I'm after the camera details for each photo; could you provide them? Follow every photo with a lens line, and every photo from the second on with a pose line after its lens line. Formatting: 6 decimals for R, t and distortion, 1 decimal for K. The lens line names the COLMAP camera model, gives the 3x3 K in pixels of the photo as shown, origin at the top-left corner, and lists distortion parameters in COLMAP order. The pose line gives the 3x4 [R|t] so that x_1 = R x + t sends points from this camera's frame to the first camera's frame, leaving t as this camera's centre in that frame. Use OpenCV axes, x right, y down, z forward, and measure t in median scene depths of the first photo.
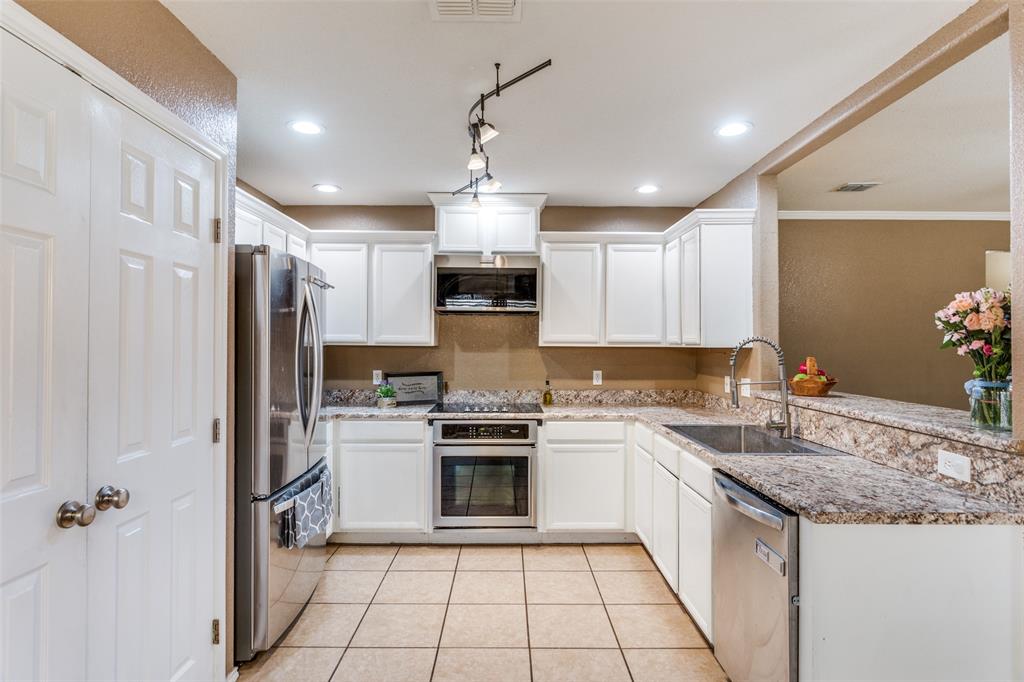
lens RADIAL K [[532.6, 0, 505.3], [0, 532.6, 339.7], [0, 0, 1]] dist [-0.001366, 0.001556]
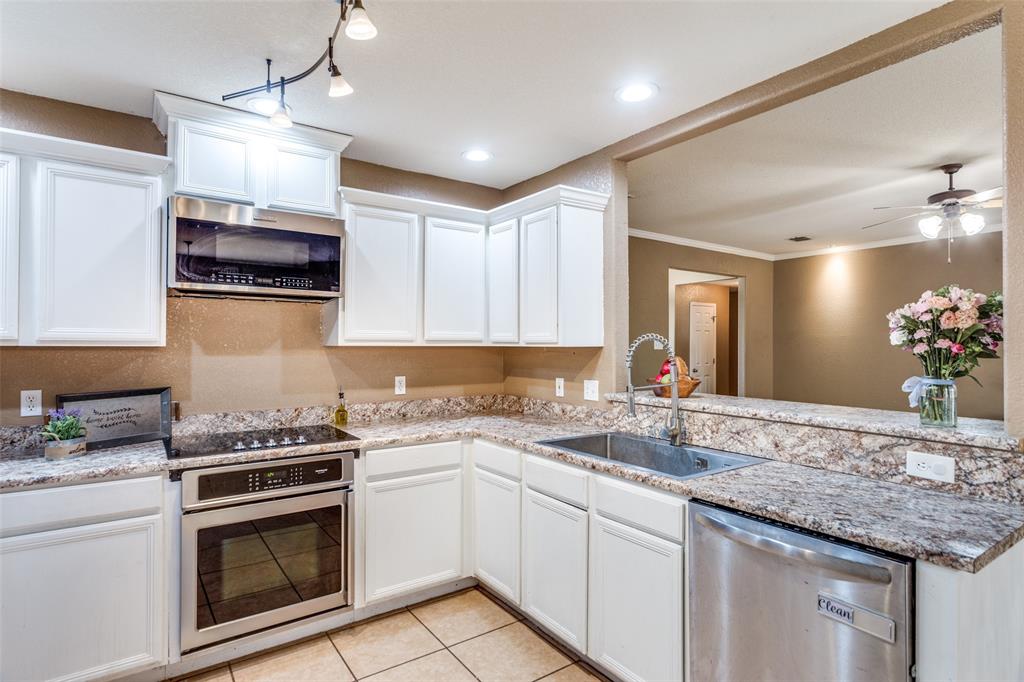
lens RADIAL K [[532.6, 0, 505.3], [0, 532.6, 339.7], [0, 0, 1]] dist [-0.001366, 0.001556]
pose [[0.824496, 0.002311, 0.565863, -0.173849], [-0.004008, 0.999990, 0.001757, 0.001798], [-0.565854, -0.003717, 0.824497, 0.306840]]
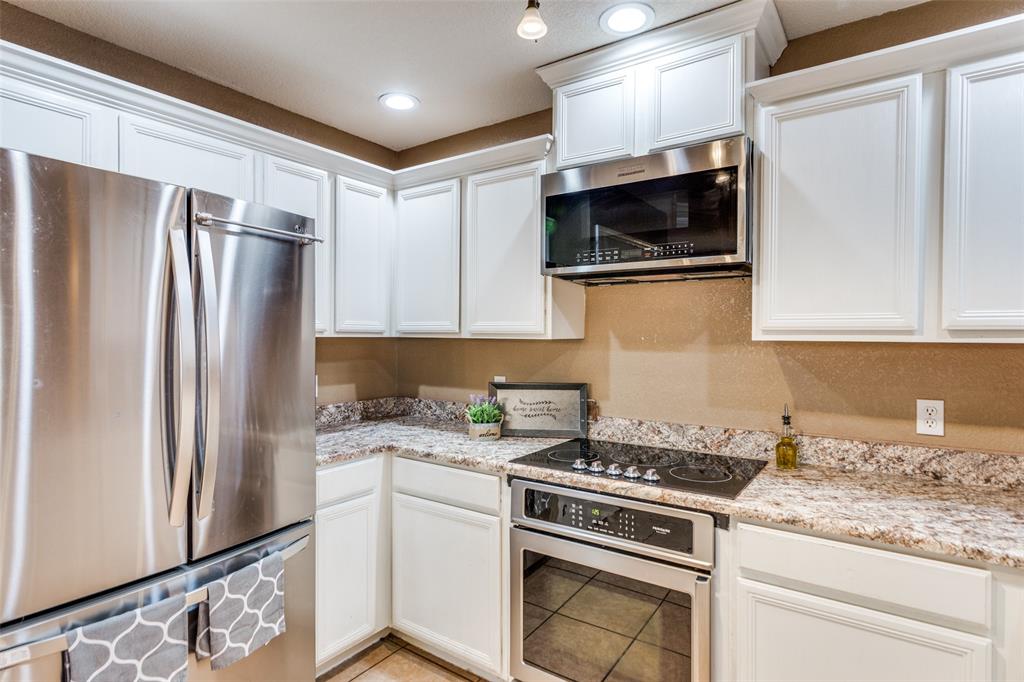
lens RADIAL K [[532.6, 0, 505.3], [0, 532.6, 339.7], [0, 0, 1]] dist [-0.001366, 0.001556]
pose [[0.816493, 0.003516, -0.577345, 0.168573], [0.004273, 0.999917, 0.012133, 0.005555], [0.577340, -0.012373, 0.816410, 0.560688]]
